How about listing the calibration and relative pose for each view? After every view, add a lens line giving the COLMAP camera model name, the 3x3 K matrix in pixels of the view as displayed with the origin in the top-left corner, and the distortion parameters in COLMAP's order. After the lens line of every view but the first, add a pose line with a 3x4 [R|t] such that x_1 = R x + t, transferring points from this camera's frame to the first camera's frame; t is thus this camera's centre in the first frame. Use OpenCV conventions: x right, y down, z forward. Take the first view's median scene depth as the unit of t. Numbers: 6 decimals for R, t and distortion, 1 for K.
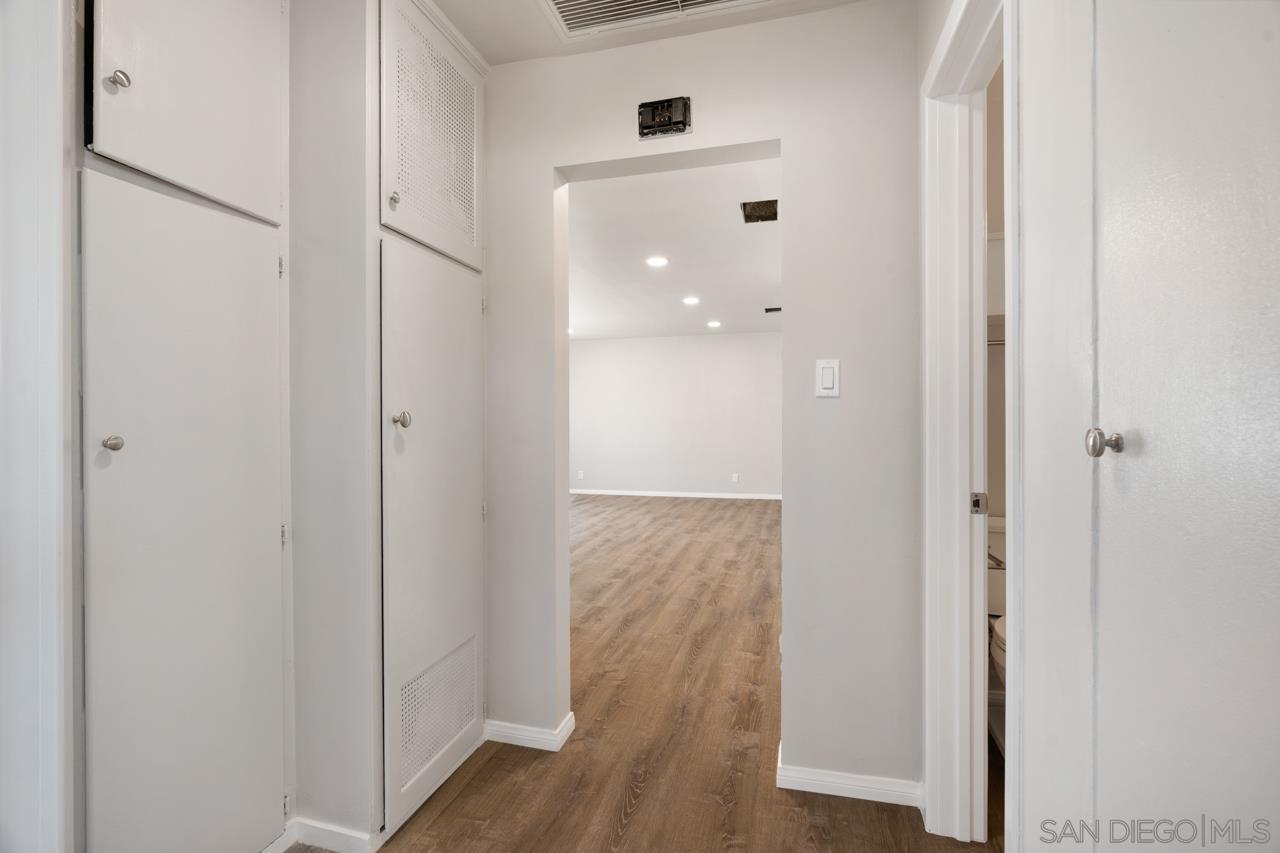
lens RADIAL K [[580.3, 0, 639.7], [0, 580.3, 421.0], [0, 0, 1]] dist [-0.010327, 0.003021]
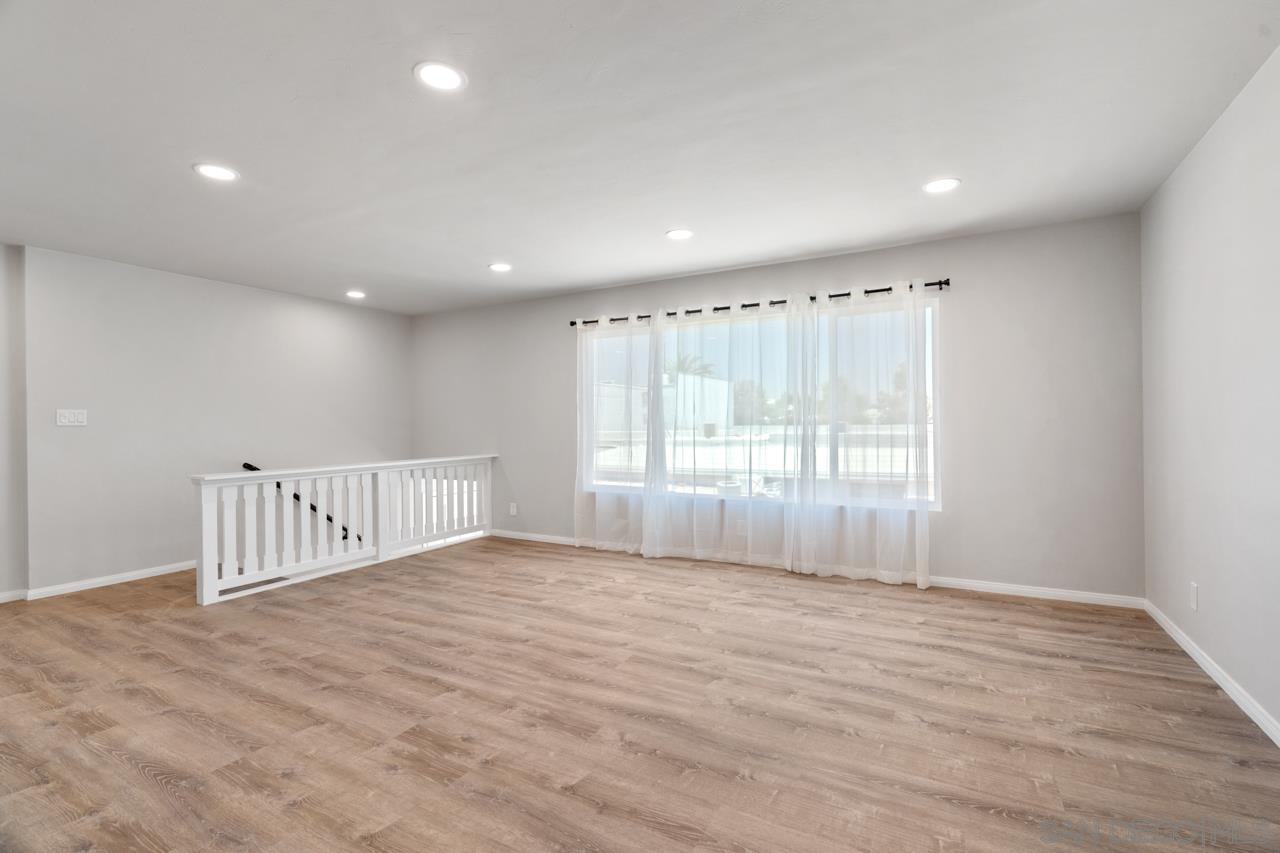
lens RADIAL K [[580.3, 0, 641.7], [0, 580.3, 423.3], [0, 0, 1]] dist [-0.010327, 0.003021]
pose [[-0.239434, 0.003463, -0.970906, 0.604233], [0.011971, 0.999928, 0.000614, -0.002054], [0.970839, -0.011475, -0.239458, 1.840084]]
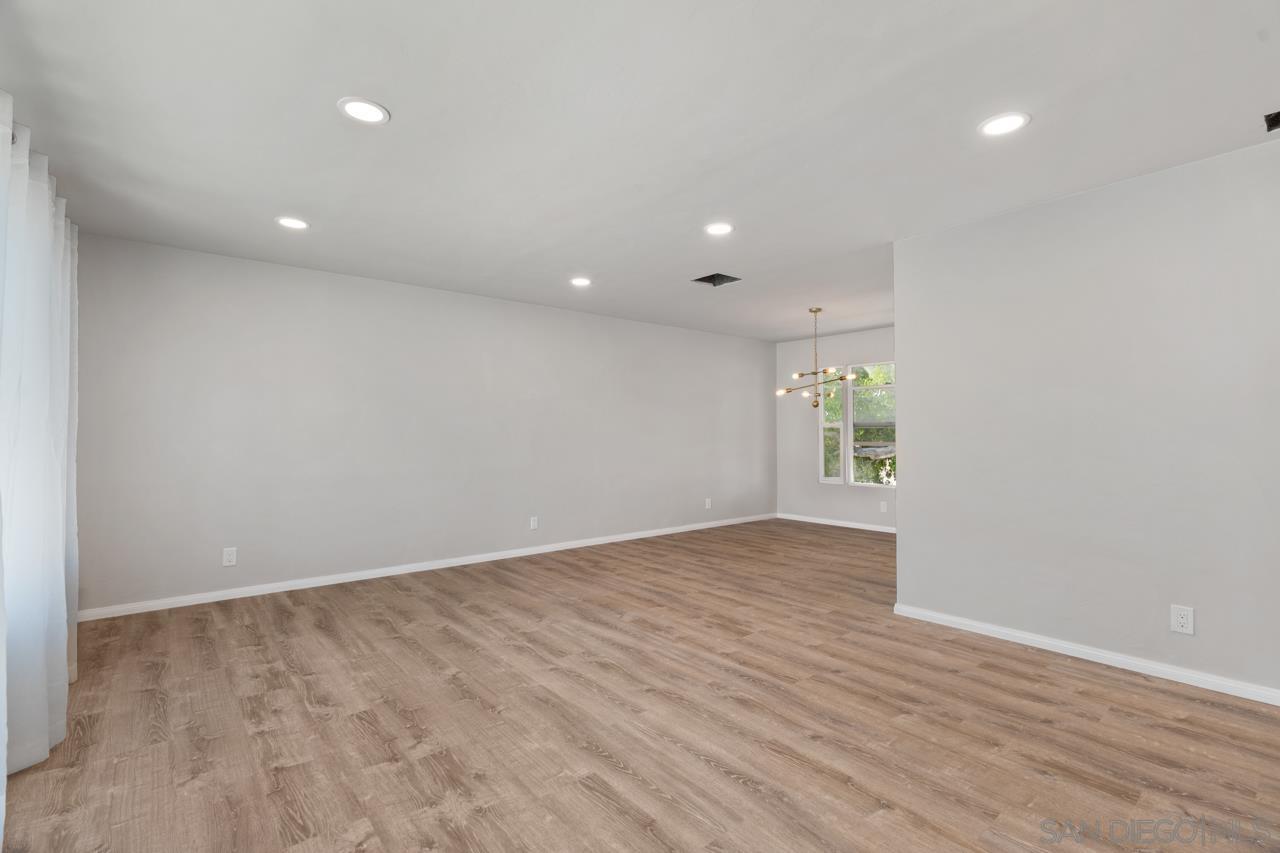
lens RADIAL K [[580.3, 0, 639.3], [0, 580.3, 423.9], [0, 0, 1]] dist [-0.010327, 0.003021]
pose [[0.577992, 0.020205, 0.815792, -0.659414], [-0.002191, 0.999728, -0.023208, 0.001895], [-0.816040, 0.011627, 0.577879, 1.126933]]
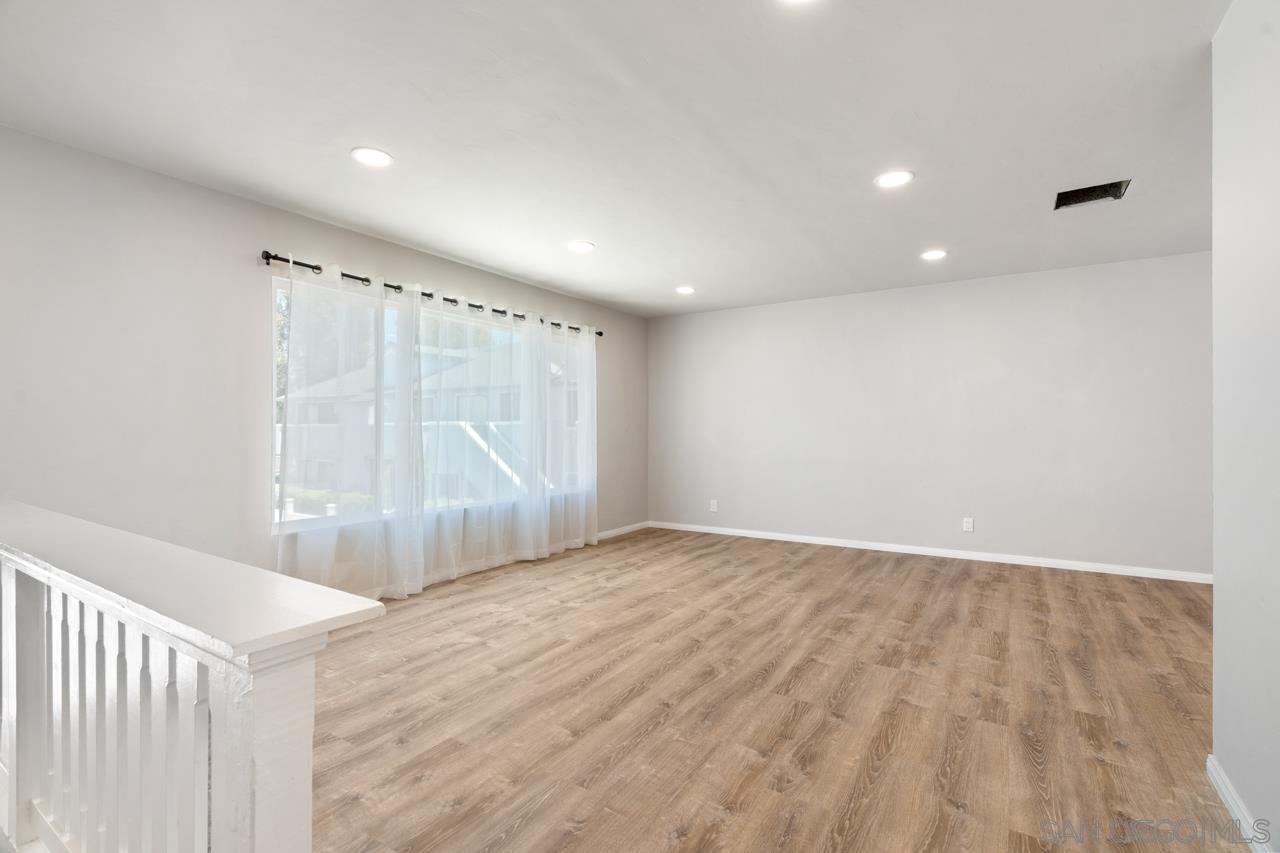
lens RADIAL K [[580.3, 0, 638.7], [0, 580.3, 428.5], [0, 0, 1]] dist [-0.010327, 0.003021]
pose [[0.953323, 0.003468, -0.301931, 0.049105], [-0.003229, 0.999994, 0.001292, 0.001108], [0.301934, -0.000256, 0.953329, 0.730852]]
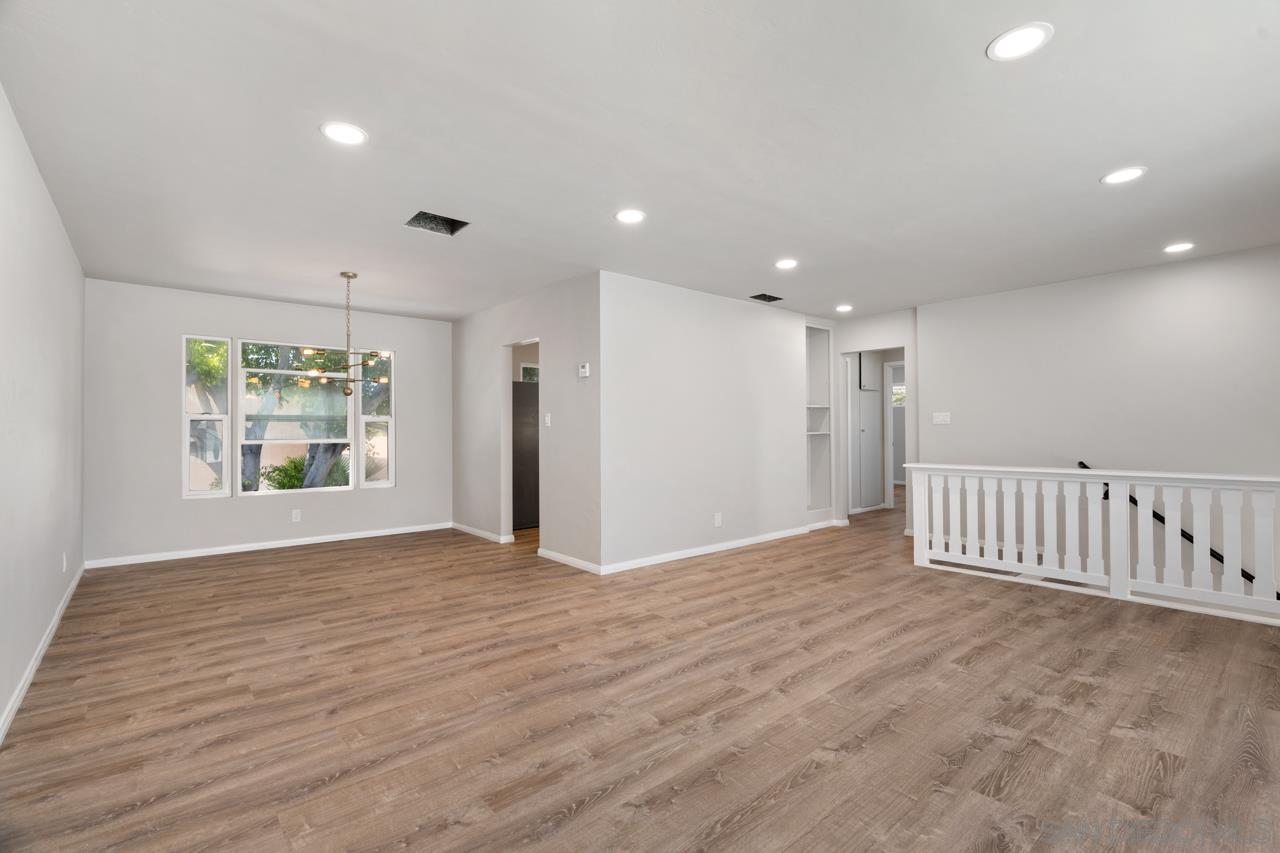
lens RADIAL K [[580.3, 0, 639.9], [0, 580.3, 425.8], [0, 0, 1]] dist [-0.010327, 0.003021]
pose [[-0.823227, 0.013156, 0.567559, -0.364778], [0.008709, 0.999906, -0.010547, 0.003841], [-0.567645, -0.003740, -0.823265, 2.244484]]
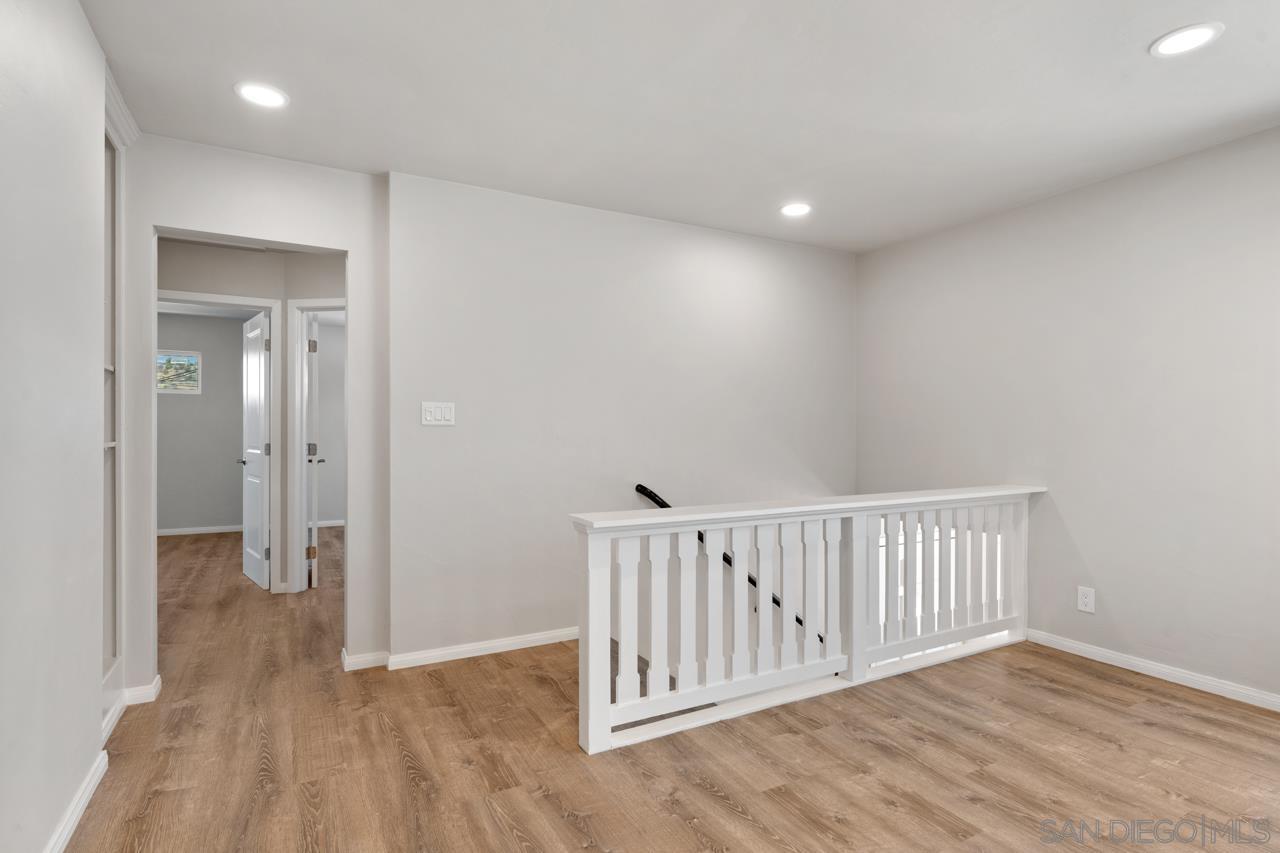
lens RADIAL K [[652.6, 0, 639.5], [0, 652.6, 434.1], [0, 0, 1]] dist [-0.000546, 0.000551]
pose [[-0.720826, 0.003332, -0.693108, 0.229034], [0.001931, 0.999994, 0.002799, -0.000126], [0.693113, 0.000679, -0.720828, 1.363672]]
